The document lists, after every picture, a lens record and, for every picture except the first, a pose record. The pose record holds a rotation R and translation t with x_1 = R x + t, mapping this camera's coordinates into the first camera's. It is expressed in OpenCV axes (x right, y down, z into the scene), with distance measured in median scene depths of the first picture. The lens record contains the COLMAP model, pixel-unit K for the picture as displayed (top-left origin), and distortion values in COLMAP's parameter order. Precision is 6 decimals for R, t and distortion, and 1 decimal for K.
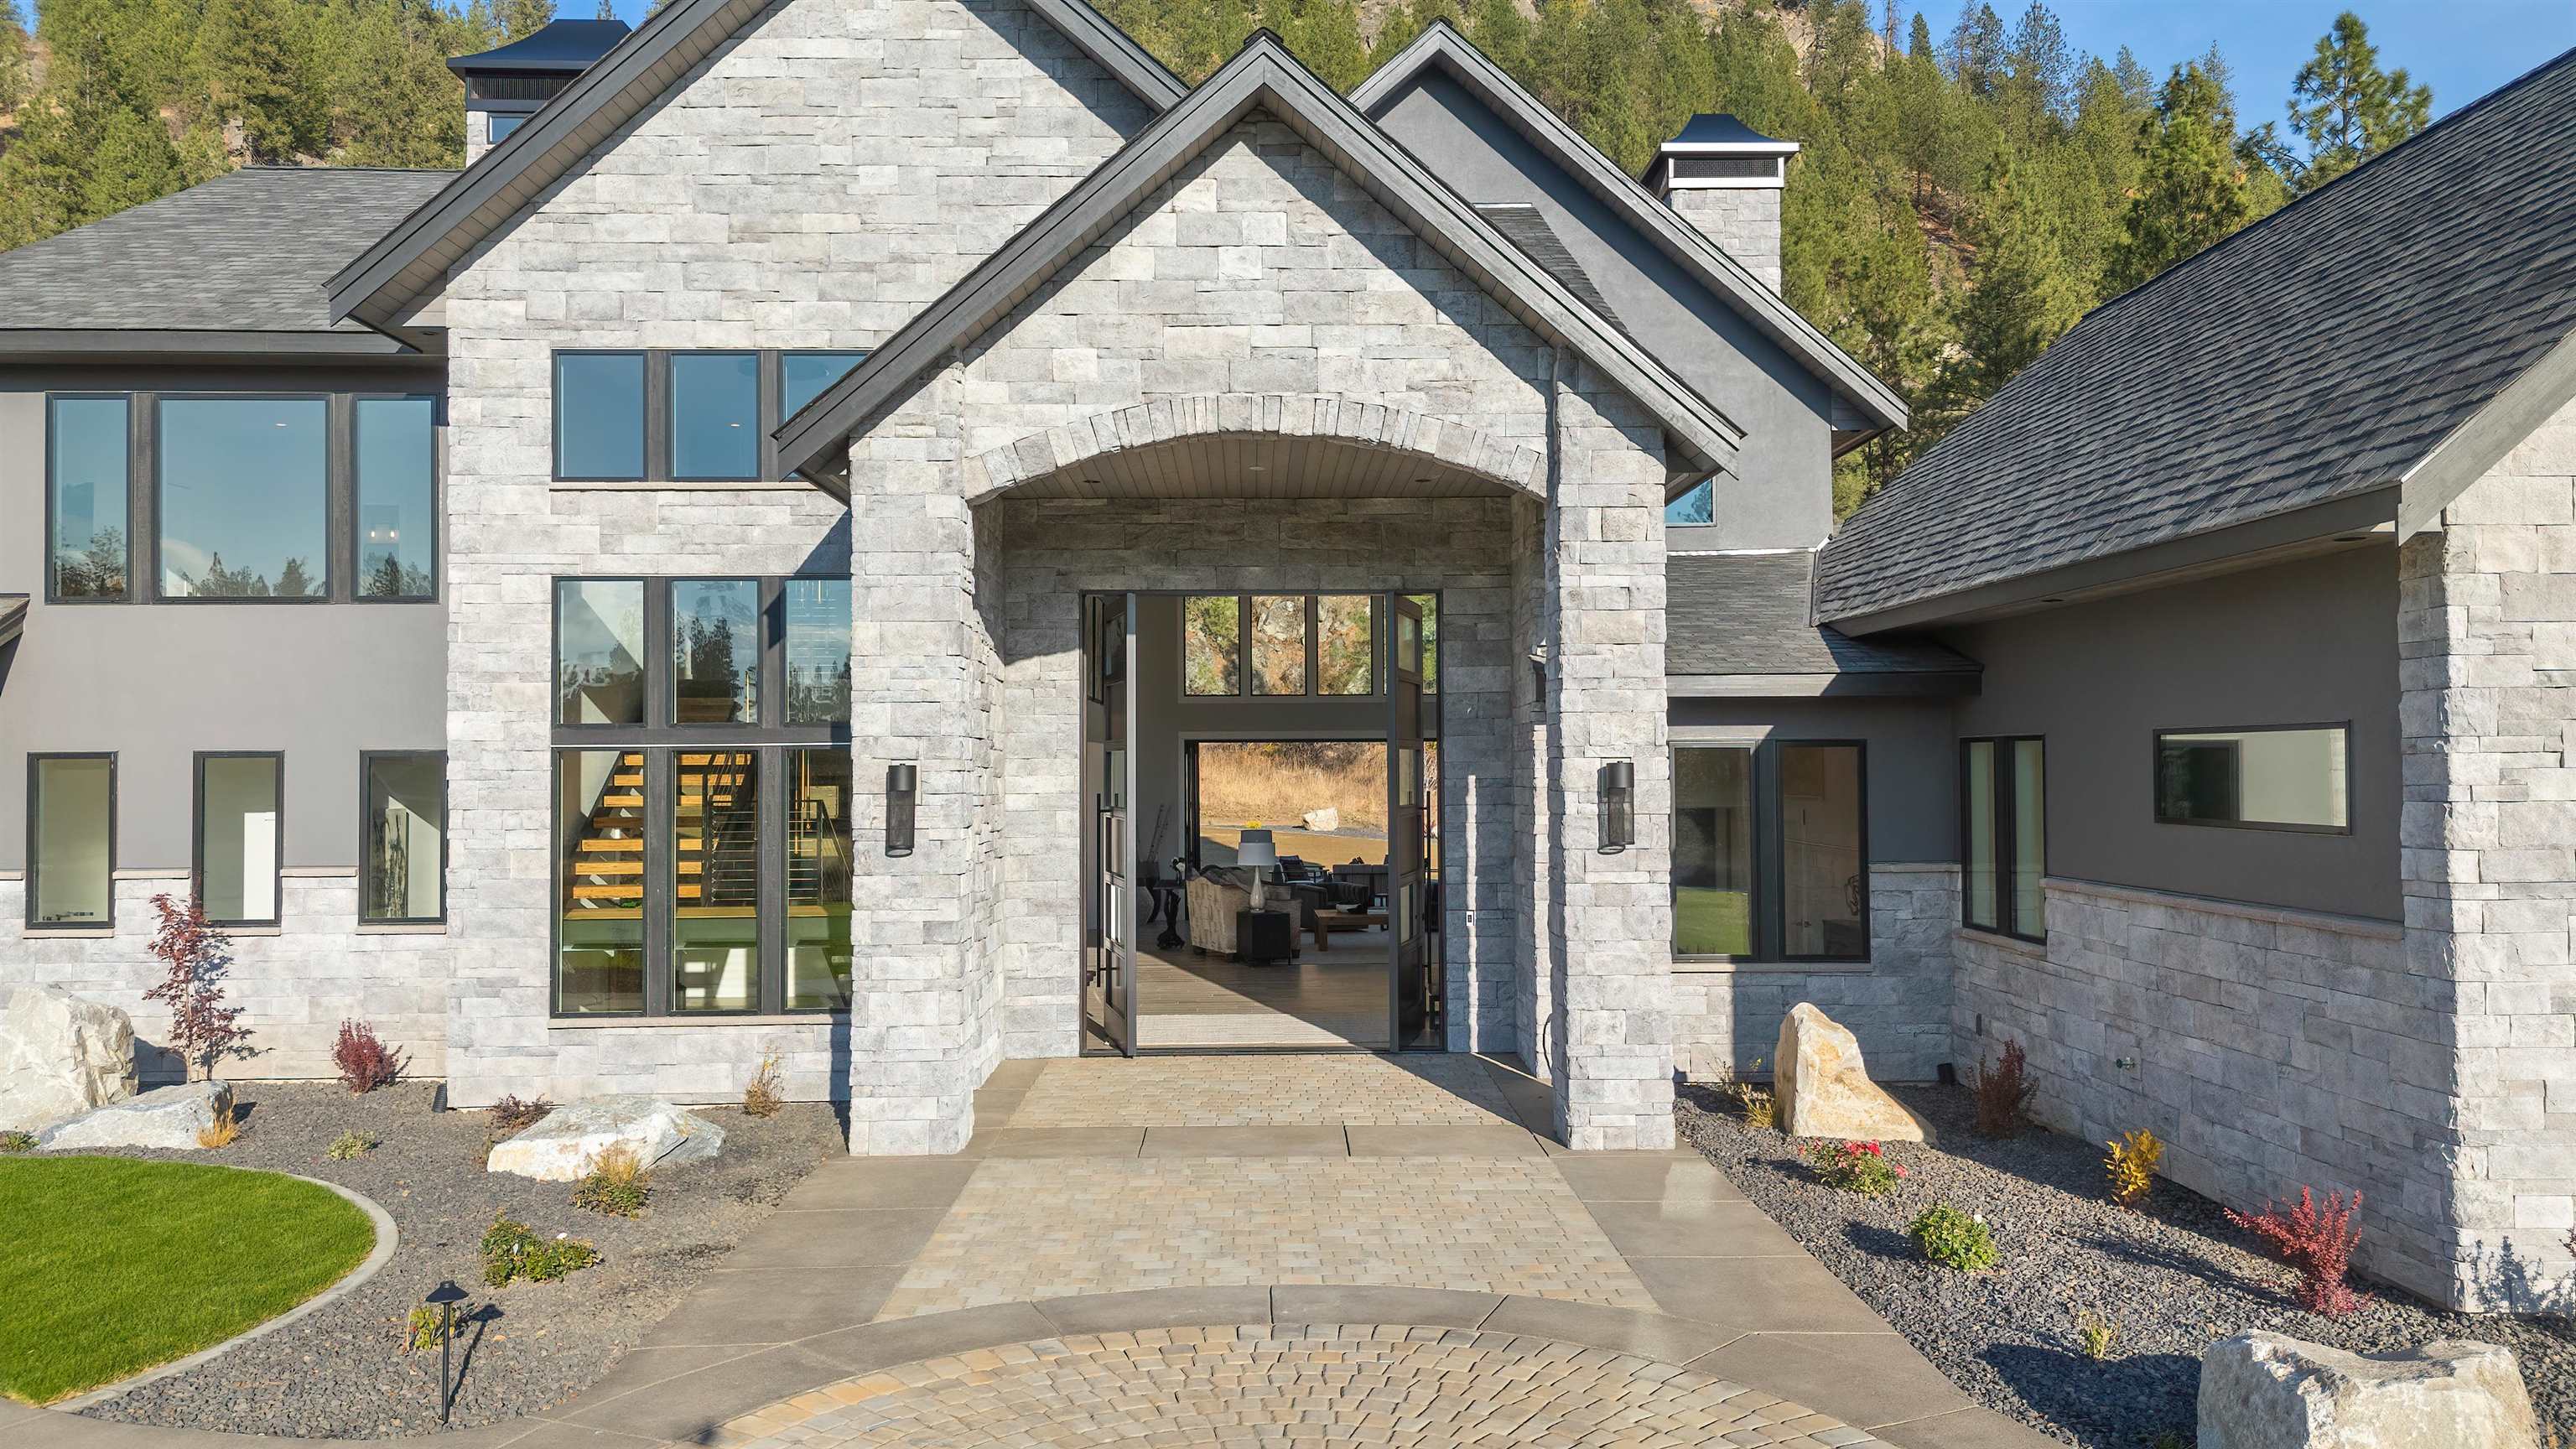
lens RADIAL K [[1866.0, 0, 1326.6], [0, 1866.0, 724.8], [0, 0, 1]] dist [-0.003841, -0.004355]
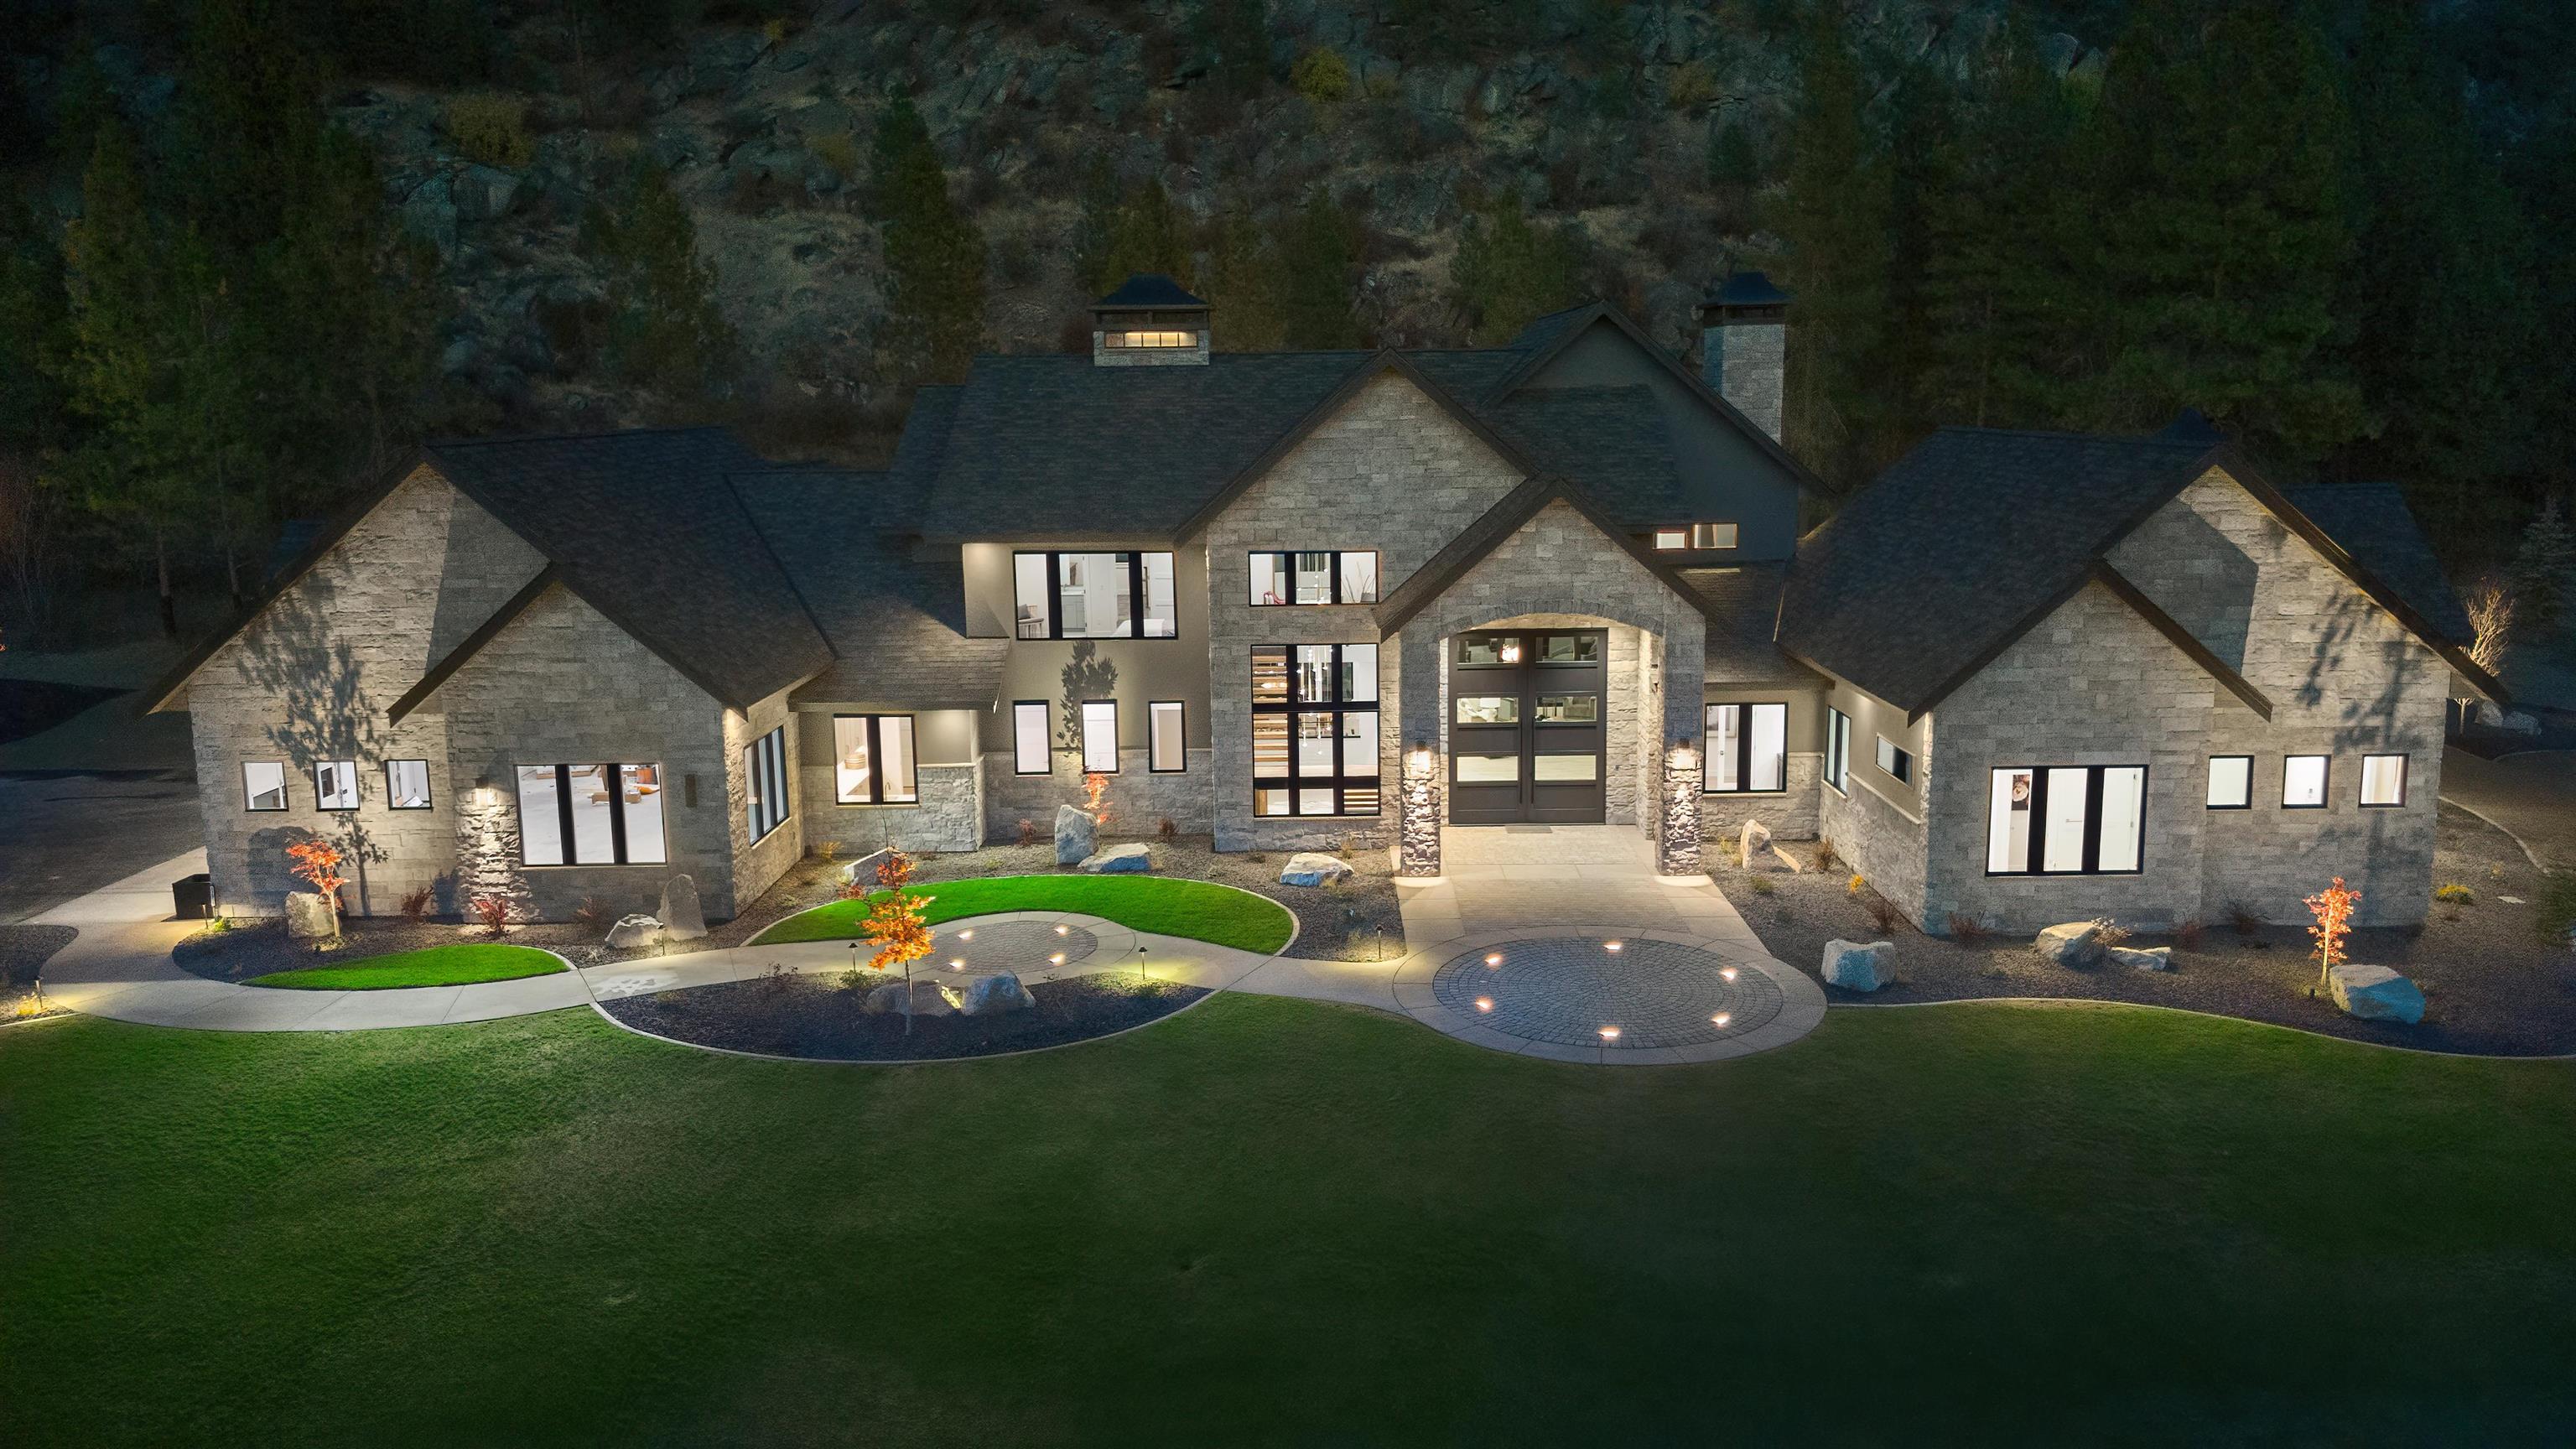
lens RADIAL K [[1851.1, 0, 1288.0], [0, 1851.1, 724.5], [0, 0, 1]] dist [0.006760, 0.004741]
pose [[0.998568, -0.003916, -0.053354, -0.235236], [0.014509, 0.979761, 0.199642, -0.466351], [0.051493, -0.200130, 0.978415, -1.426648]]
